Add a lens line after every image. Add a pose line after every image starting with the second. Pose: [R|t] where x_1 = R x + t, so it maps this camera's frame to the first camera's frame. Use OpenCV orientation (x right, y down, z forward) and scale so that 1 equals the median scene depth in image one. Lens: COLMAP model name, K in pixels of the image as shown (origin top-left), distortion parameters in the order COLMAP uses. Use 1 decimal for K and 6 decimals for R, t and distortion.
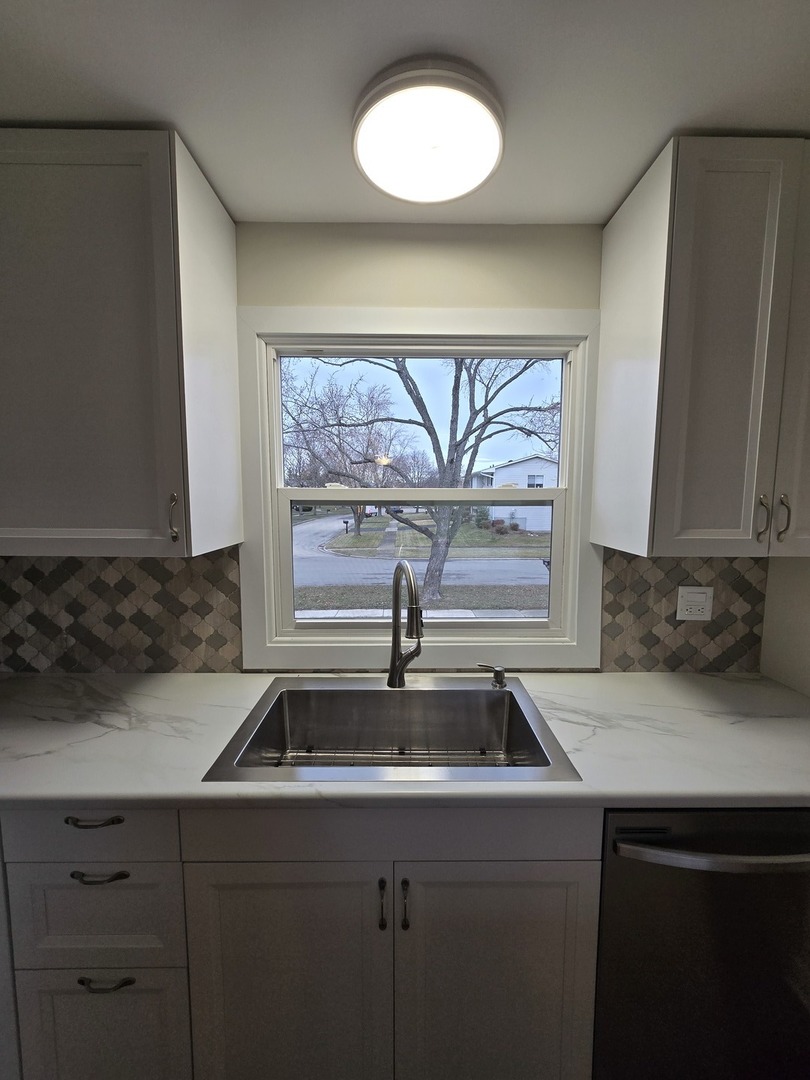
lens RADIAL K [[439.3, 0, 406.4], [0, 439.3, 540.5], [0, 0, 1]] dist [-0.007535, 0.003694]
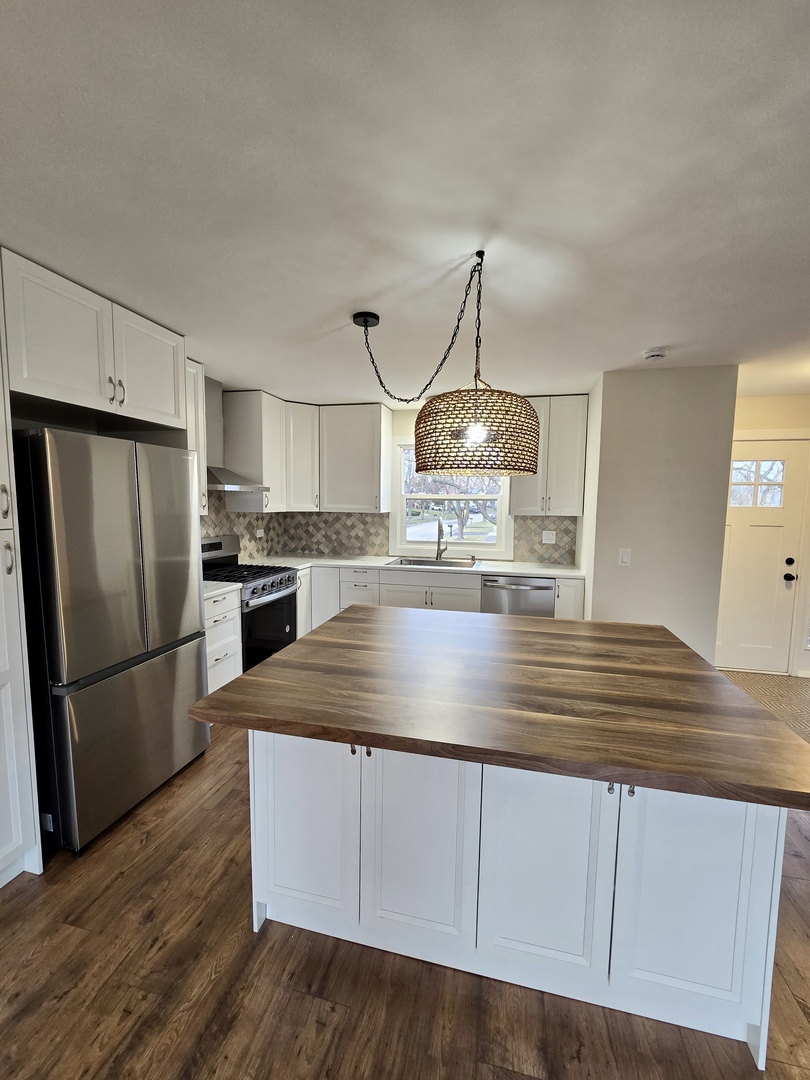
lens RADIAL K [[439.3, 0, 406.4], [0, 439.3, 540.5], [0, 0, 1]] dist [-0.007535, 0.003694]
pose [[0.970455, 0.028919, -0.239542, 0.452565], [-0.032387, 0.999420, -0.010551, 0.221774], [0.239098, 0.017997, 0.970829, -1.862973]]
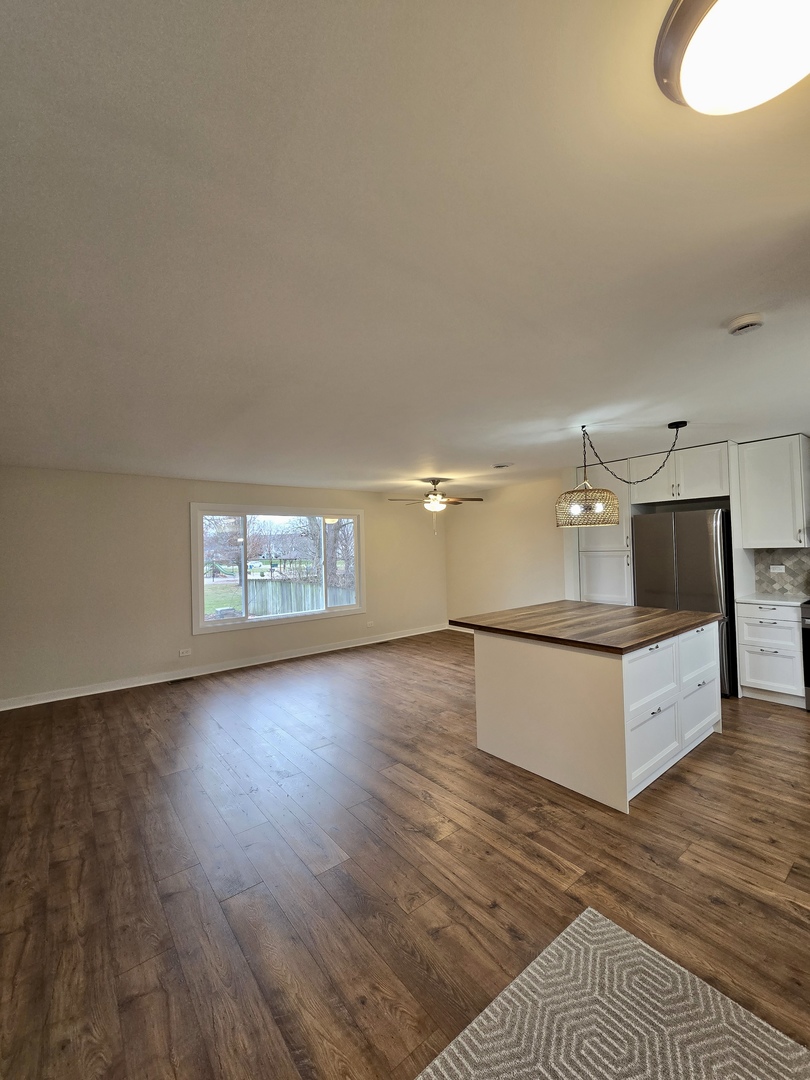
lens RADIAL K [[439.3, 0, 406.4], [0, 439.3, 540.5], [0, 0, 1]] dist [-0.007535, 0.003694]
pose [[-0.787617, 0.005027, -0.616145, 2.476803], [-0.038846, 0.997572, 0.057795, 0.018630], [0.614940, 0.069455, -0.785510, 0.436559]]
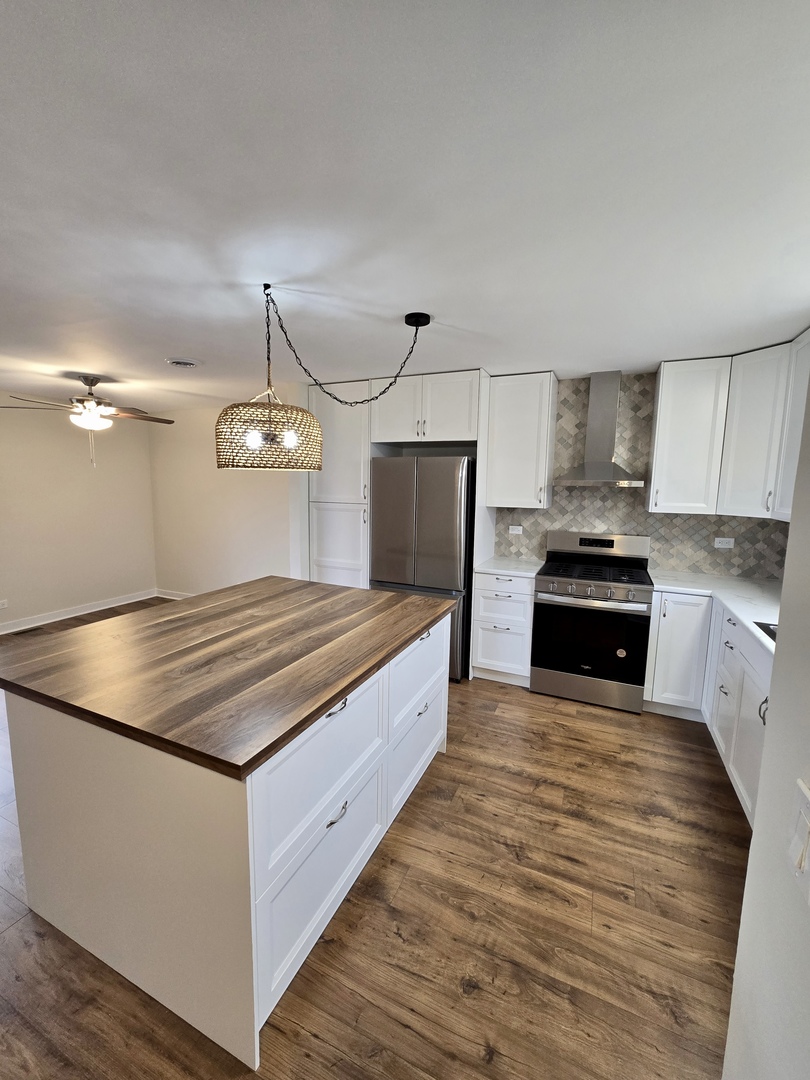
lens RADIAL K [[439.3, 0, 406.4], [0, 439.3, 540.5], [0, 0, 1]] dist [-0.007535, 0.003694]
pose [[-0.418430, 0.104978, -0.902162, 1.384687], [-0.109768, 0.980172, 0.164966, -0.014561], [0.901592, 0.168055, -0.398610, 0.150743]]
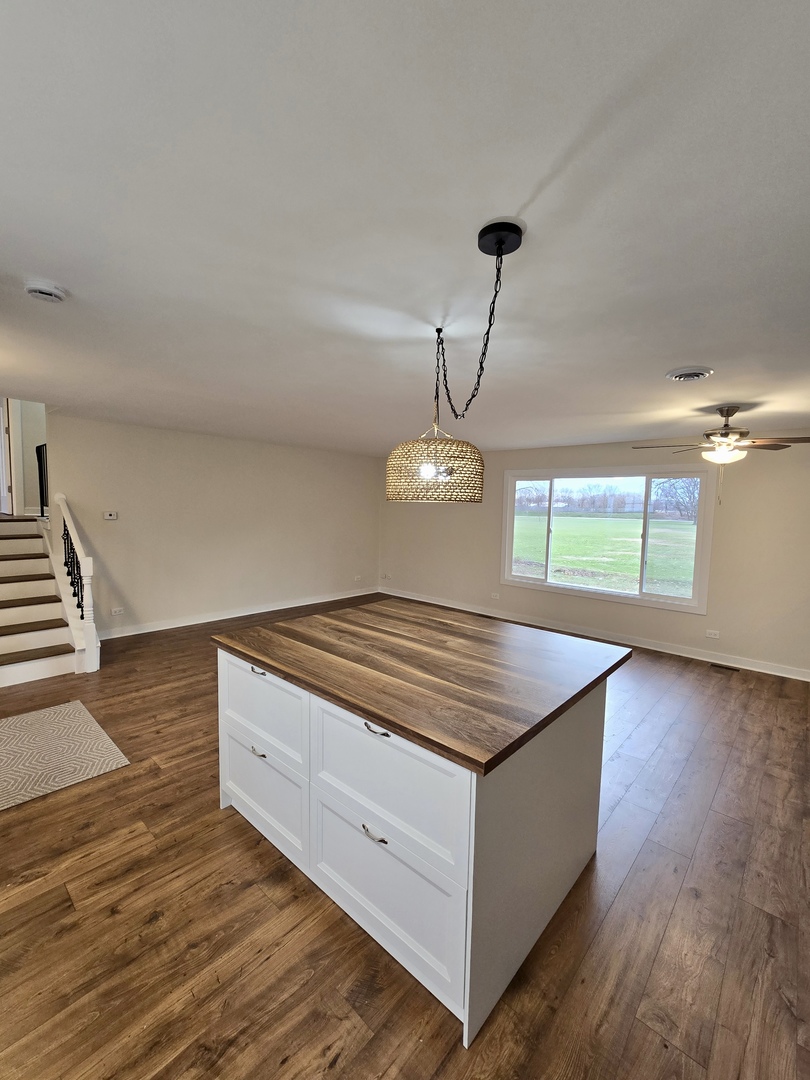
lens RADIAL K [[453.5, 0, 409.0], [0, 453.5, 540.3], [0, 0, 1]] dist [-0.008220, 0.005534]
pose [[-0.739496, -0.075249, 0.668942, -0.541684], [0.041090, 0.986834, 0.156432, -0.067712], [-0.671906, 0.143167, -0.726668, 0.322824]]
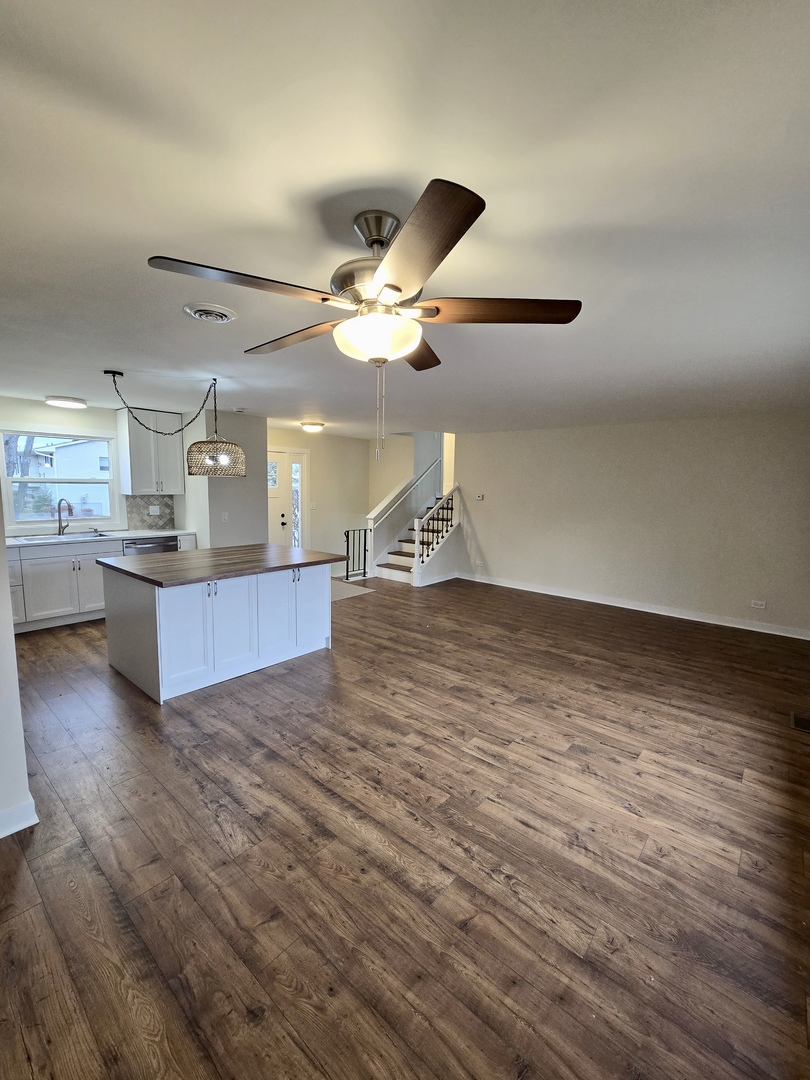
lens RADIAL K [[453.5, 0, 409.0], [0, 453.5, 540.3], [0, 0, 1]] dist [-0.008220, 0.005534]
pose [[0.650910, -0.084049, 0.754488, -0.876148], [0.061387, 0.996425, 0.058041, 0.310350], [-0.756669, 0.008536, 0.653742, -3.199571]]
